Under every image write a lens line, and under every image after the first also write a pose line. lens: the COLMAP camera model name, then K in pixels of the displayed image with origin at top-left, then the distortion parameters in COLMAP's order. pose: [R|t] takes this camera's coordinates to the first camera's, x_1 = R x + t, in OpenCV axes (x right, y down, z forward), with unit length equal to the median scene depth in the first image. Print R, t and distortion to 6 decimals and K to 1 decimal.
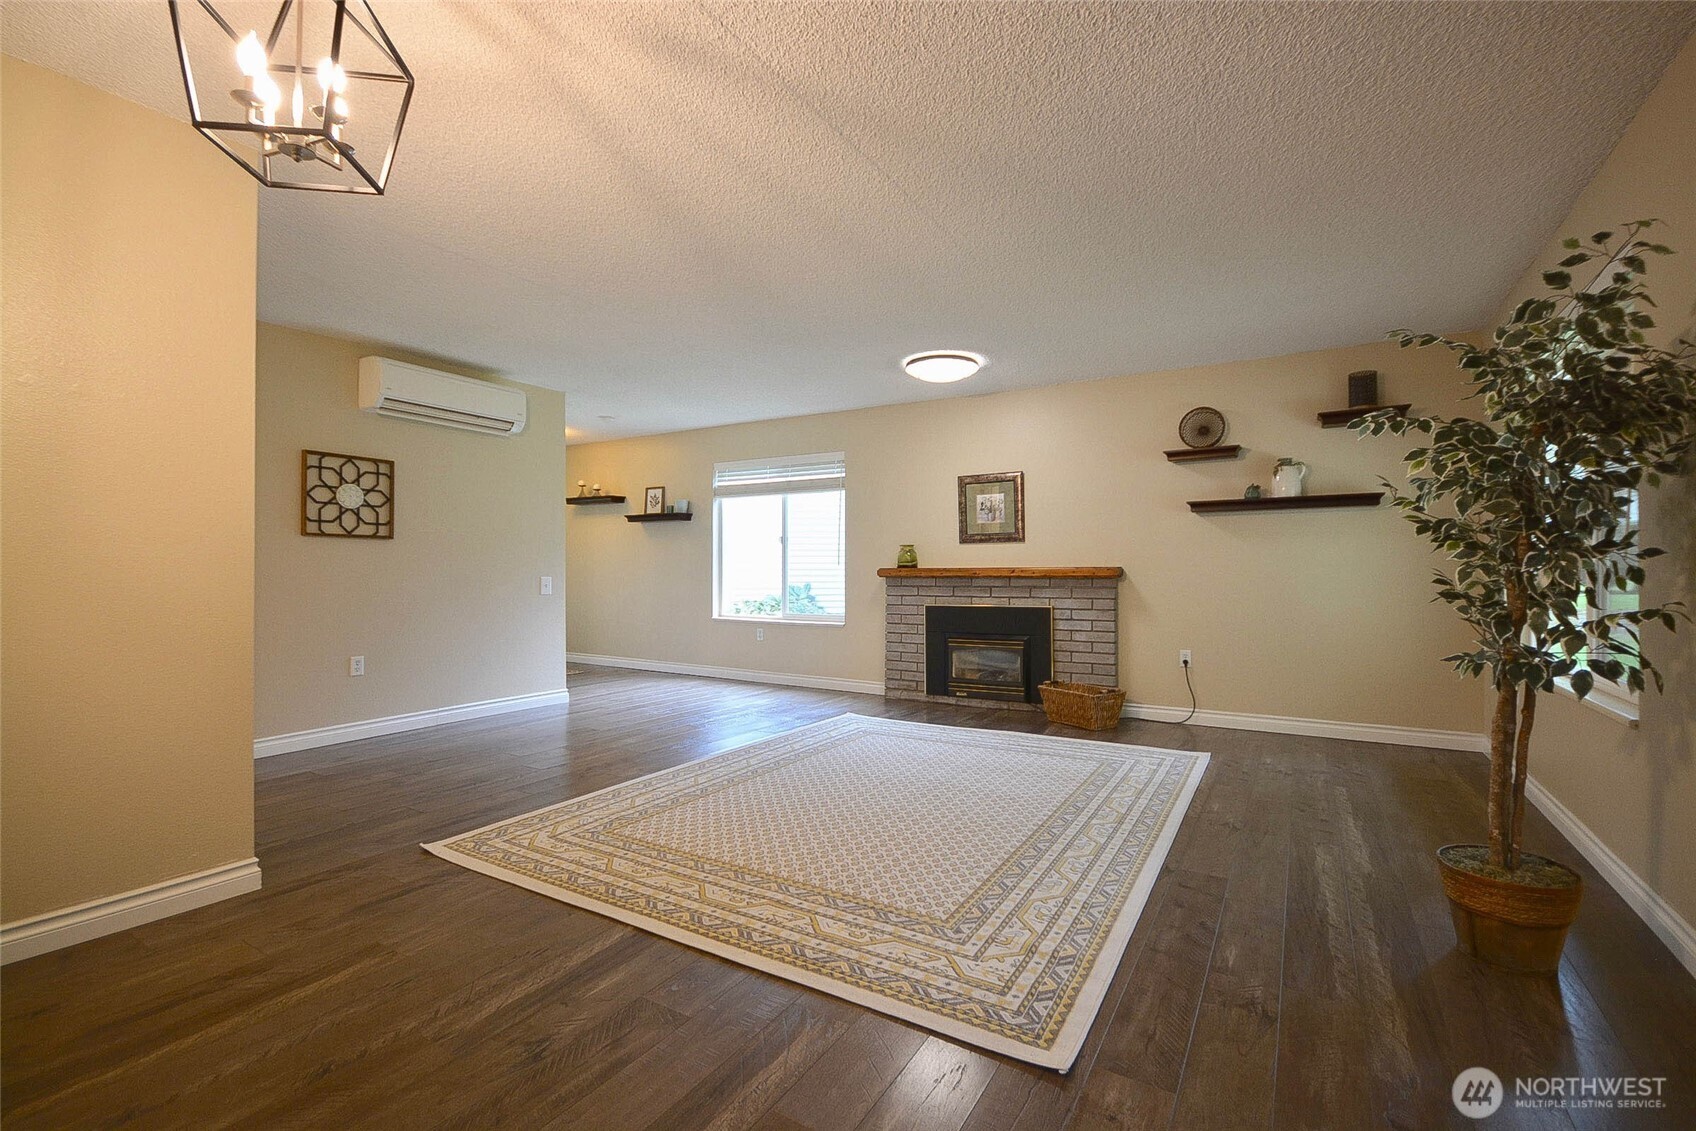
lens RADIAL K [[747.6, 0, 841.8], [0, 747.6, 558.0], [0, 0, 1]] dist [-0.007009, -0.003351]
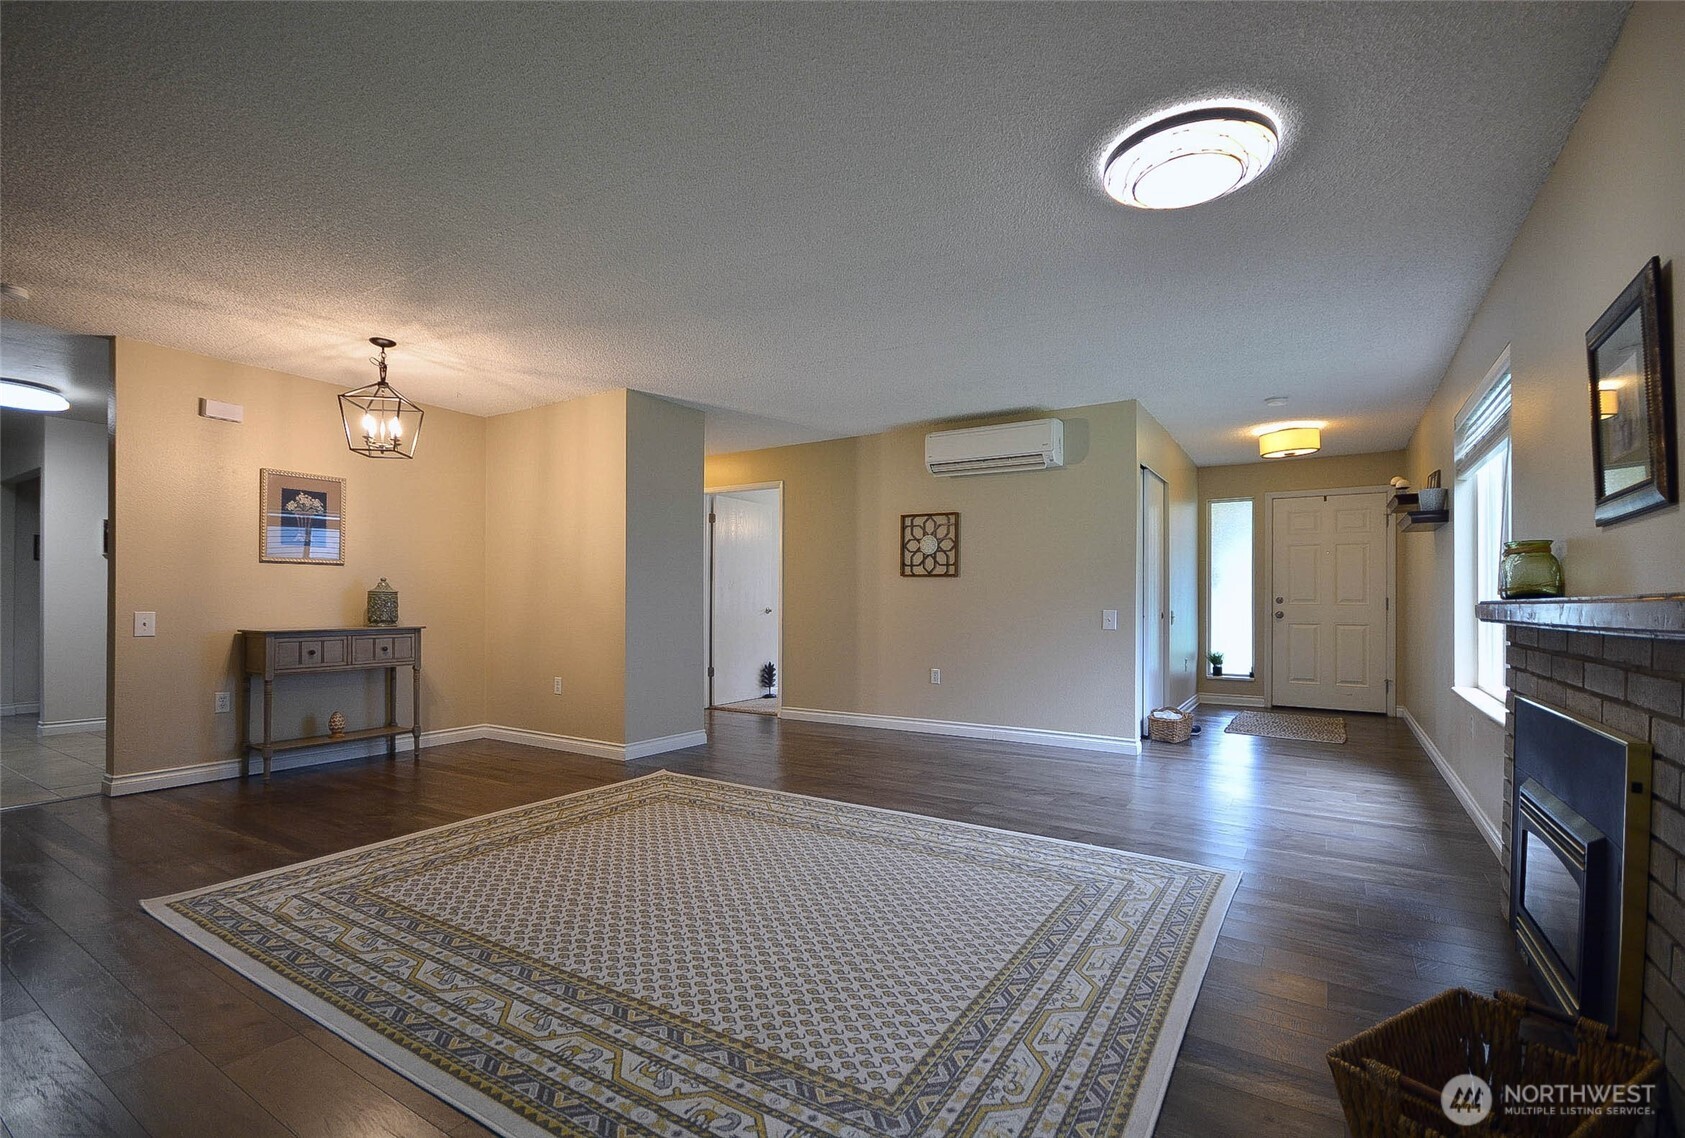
lens RADIAL K [[751.3, 0, 856.2], [0, 751.3, 597.7], [0, 0, 1]] dist [-0.003862, 0.000117]
pose [[-0.004241, -0.000477, -0.999991, 0.669286], [0.011776, 0.999931, -0.000527, 0.009081], [0.999922, -0.011778, -0.004235, 0.892005]]
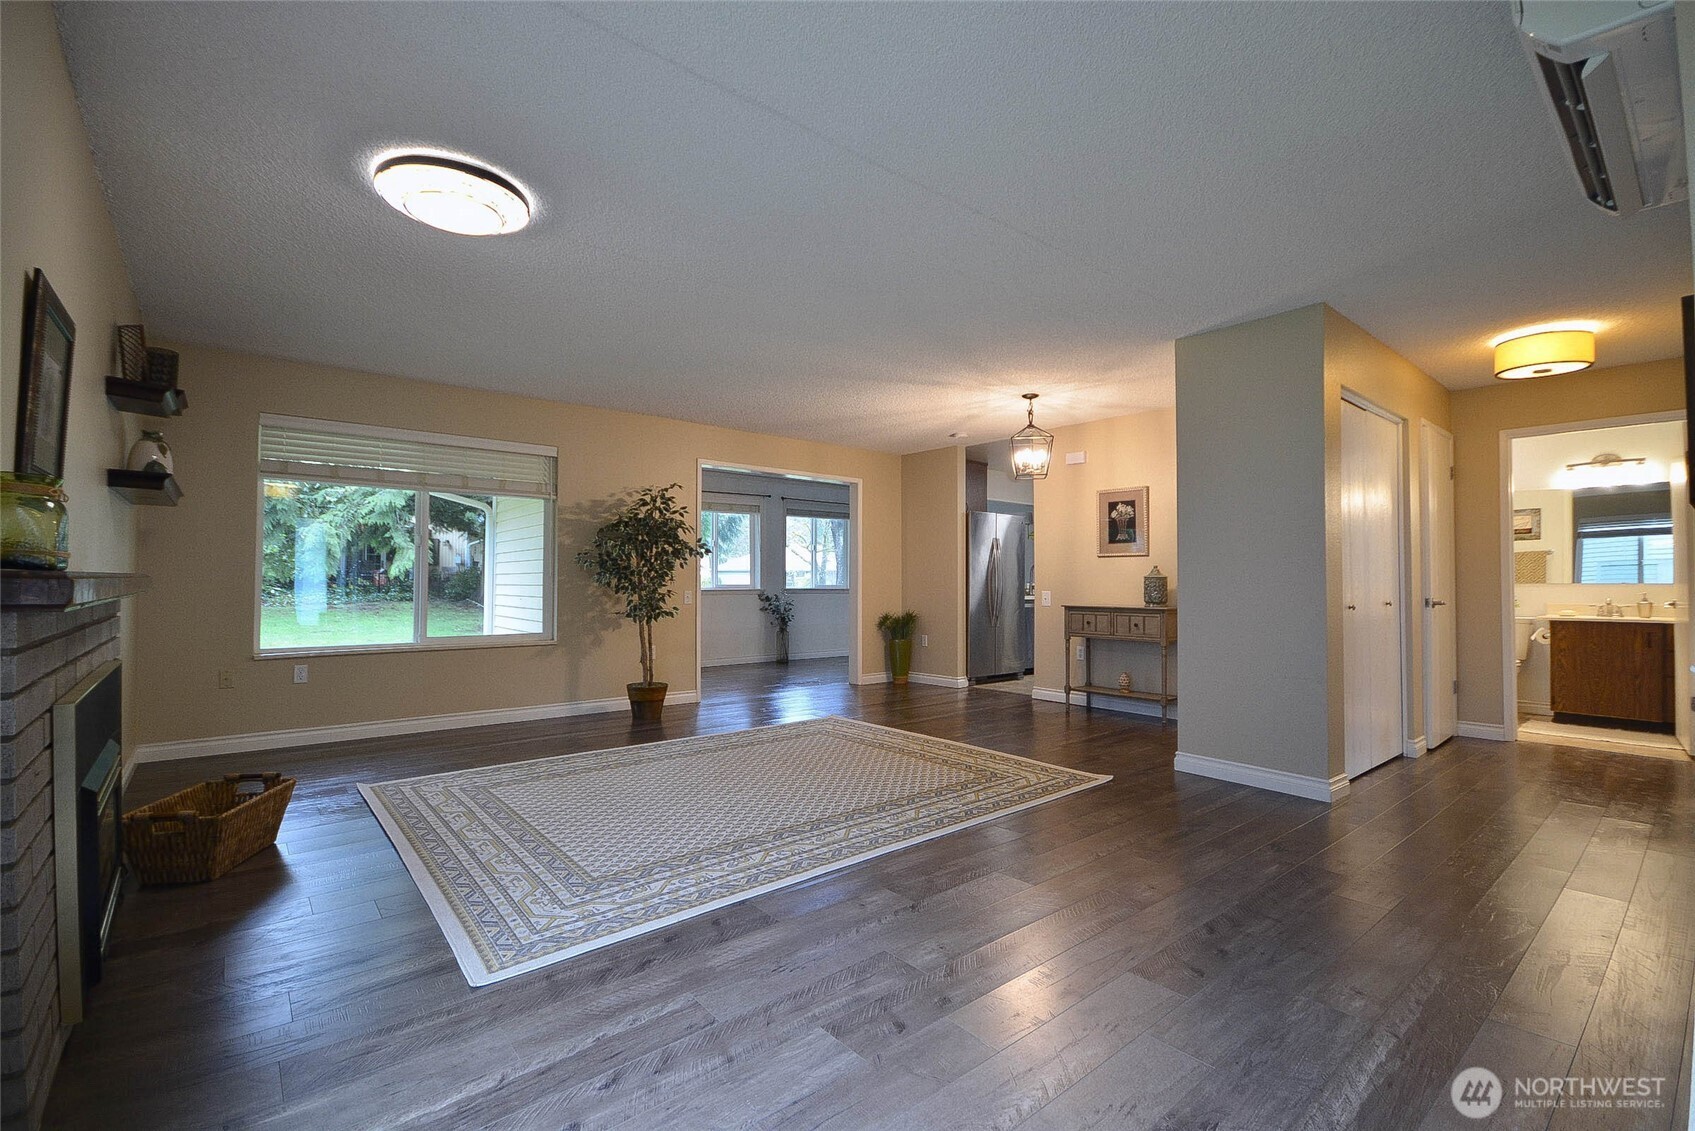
lens RADIAL K [[747.2, 0, 850.4], [0, 747.2, 572.0], [0, 0, 1]] dist [-0.007009, -0.003351]
pose [[-0.948221, 0.002353, 0.317603, -0.337827], [-0.007754, 0.999503, -0.030553, 0.025479], [-0.317517, -0.031434, -0.947731, 1.572581]]
